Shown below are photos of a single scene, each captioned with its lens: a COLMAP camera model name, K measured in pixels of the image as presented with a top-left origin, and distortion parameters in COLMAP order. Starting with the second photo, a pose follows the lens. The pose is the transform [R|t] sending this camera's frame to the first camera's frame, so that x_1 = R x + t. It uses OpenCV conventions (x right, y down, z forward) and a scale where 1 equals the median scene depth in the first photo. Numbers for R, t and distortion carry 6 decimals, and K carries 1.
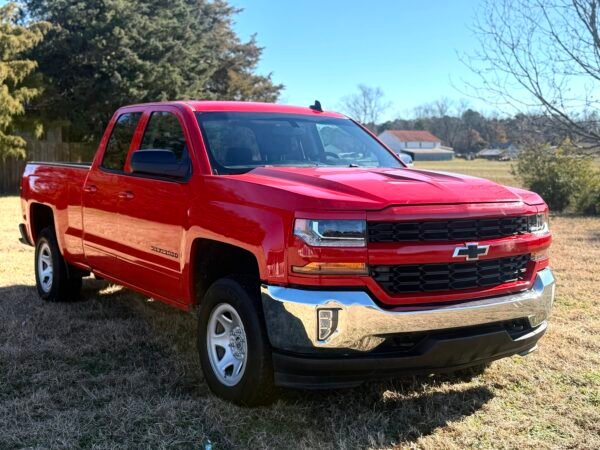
lens RADIAL K [[772.5, 0, 303.3], [0, 772.5, 222.8], [0, 0, 1]] dist [0.109790, 0.000000]
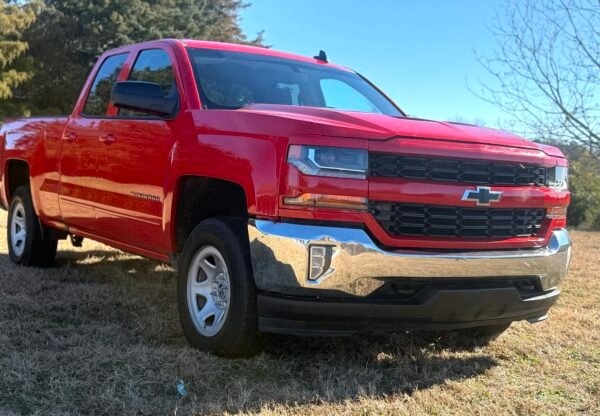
lens RADIAL K [[813.8, 0, 312.2], [0, 813.8, 241.8], [0, 0, 1]] dist [0.109663, 0.000000]
pose [[0.998745, 0.049085, 0.009918, 0.008996], [-0.049068, 0.998794, -0.001944, 0.081277], [-0.010001, 0.001455, 0.999949, 0.038161]]
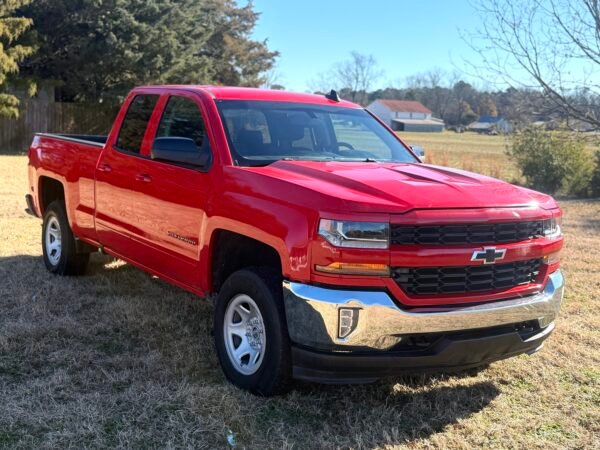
lens RADIAL K [[772.5, 0, 299.6], [0, 772.5, 222.5], [0, 0, 1]] dist [0.109790, 0.000000]
pose [[0.999143, 0.038755, 0.014544, -0.039487], [-0.039358, 0.998266, 0.043763, -0.033022], [-0.012823, -0.044298, 0.998936, -0.015711]]
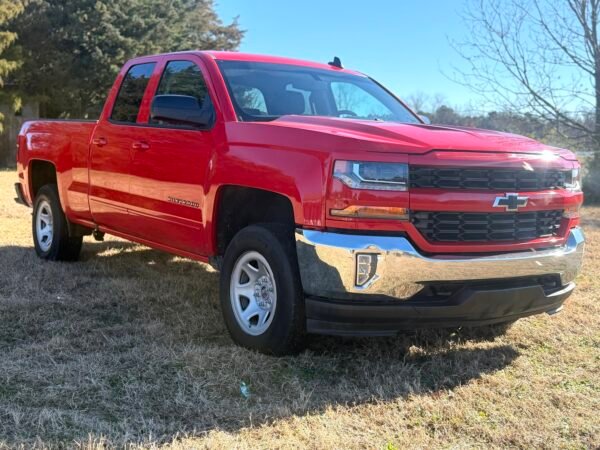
lens RADIAL K [[772.5, 0, 296.5], [0, 772.5, 229.8], [0, 0, 1]] dist [0.109790, 0.000000]
pose [[0.999149, 0.028806, 0.029522, -0.063912], [-0.029384, 0.999381, 0.019340, 0.048494], [-0.028946, -0.020191, 0.999377, 0.024610]]
